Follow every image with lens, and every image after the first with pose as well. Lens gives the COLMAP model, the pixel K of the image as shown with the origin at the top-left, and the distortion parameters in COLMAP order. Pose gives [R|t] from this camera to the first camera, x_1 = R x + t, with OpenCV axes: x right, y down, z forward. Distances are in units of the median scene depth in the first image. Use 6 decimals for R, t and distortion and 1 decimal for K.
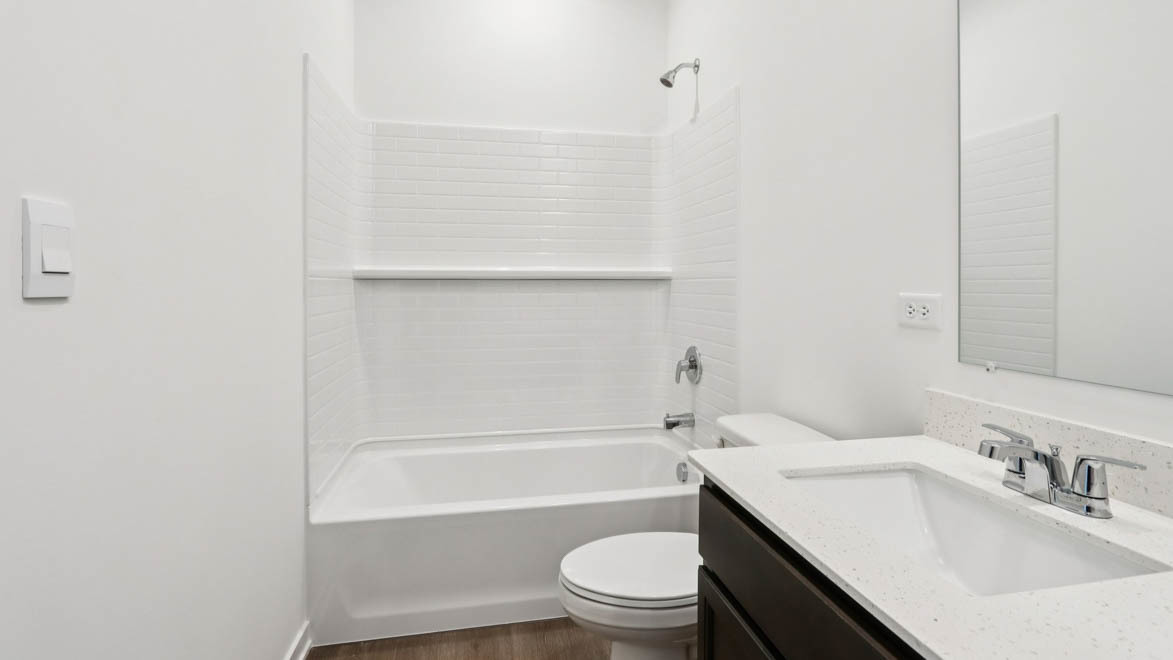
lens RADIAL K [[557.7, 0, 590.2], [0, 557.7, 282.3], [0, 0, 1]] dist [0.002579, -0.000360]
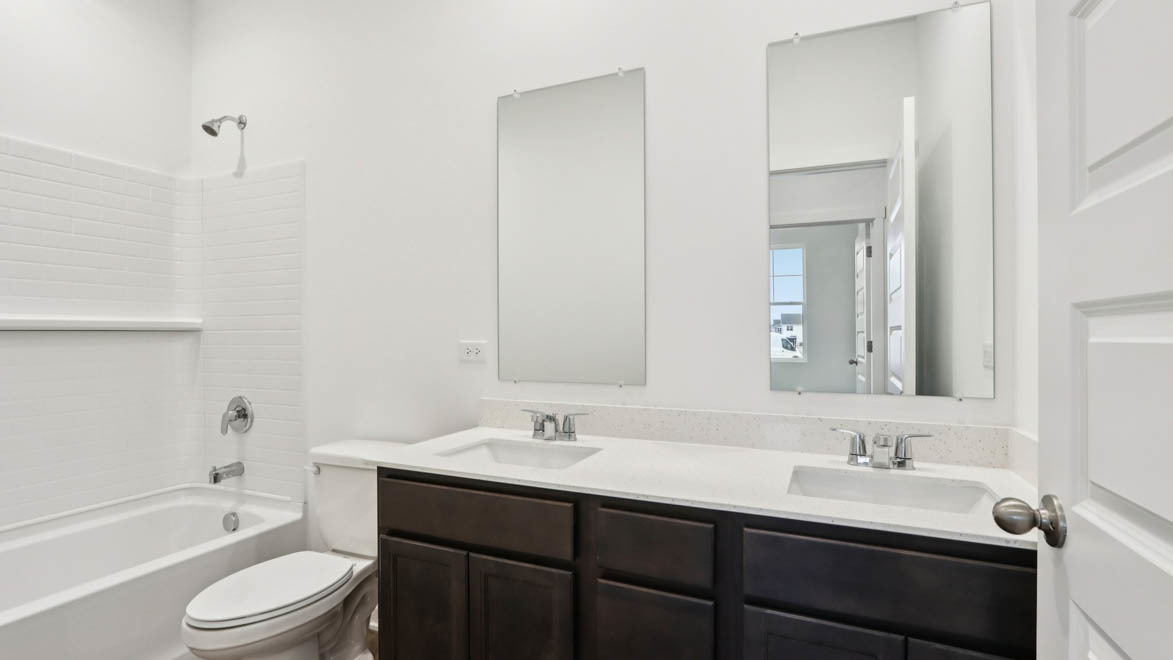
lens RADIAL K [[557.7, 0, 581.1], [0, 557.7, 331.5], [0, 0, 1]] dist [0.002579, -0.000360]
pose [[0.551755, 0.003371, 0.833999, -0.328552], [-0.000254, 0.999992, -0.003874, -0.000348], [-0.834006, 0.001926, 0.551752, -0.086600]]
